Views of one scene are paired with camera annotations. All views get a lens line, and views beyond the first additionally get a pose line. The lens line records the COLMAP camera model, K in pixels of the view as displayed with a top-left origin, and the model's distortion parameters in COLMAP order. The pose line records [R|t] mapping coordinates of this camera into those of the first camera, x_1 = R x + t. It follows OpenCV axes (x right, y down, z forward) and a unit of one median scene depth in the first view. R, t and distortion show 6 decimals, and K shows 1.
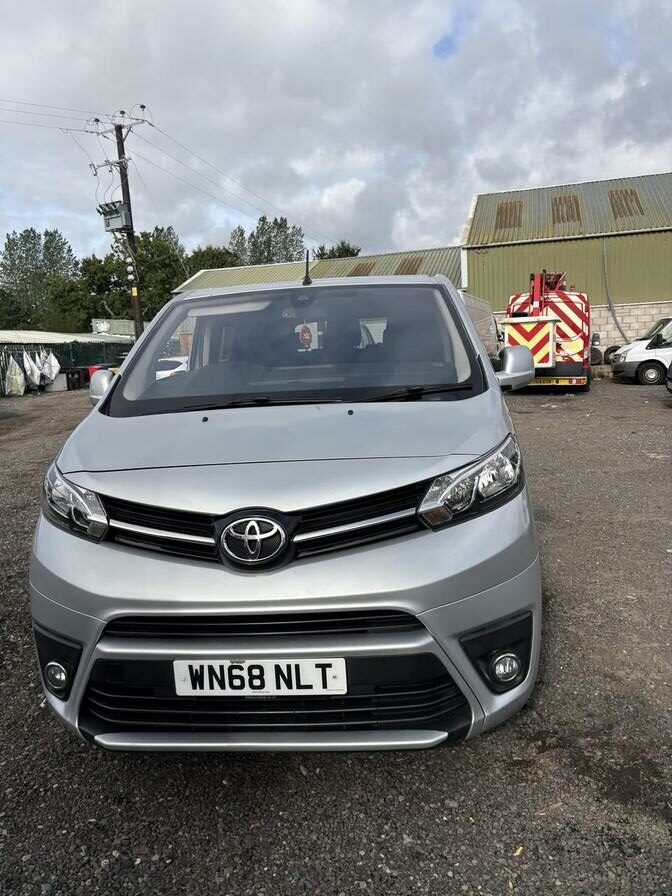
lens RADIAL K [[672.0, 0, 336.2], [0, 672.0, 449.8], [0, 0, 1]] dist [0.041560, -0.061647]
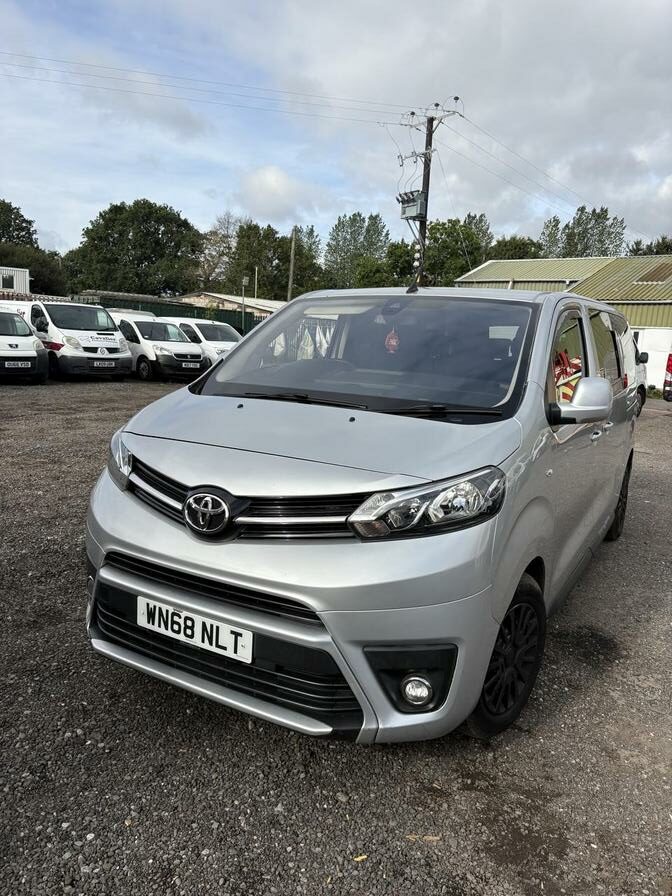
lens RADIAL K [[681.8, 0, 335.9], [0, 681.8, 443.6], [0, 0, 1]] dist [-0.003737, -0.001579]
pose [[0.898860, 0.166696, -0.405294, 0.475159], [-0.163628, 0.985607, 0.042483, -0.063024], [0.406542, 0.028131, 0.913199, 0.008037]]
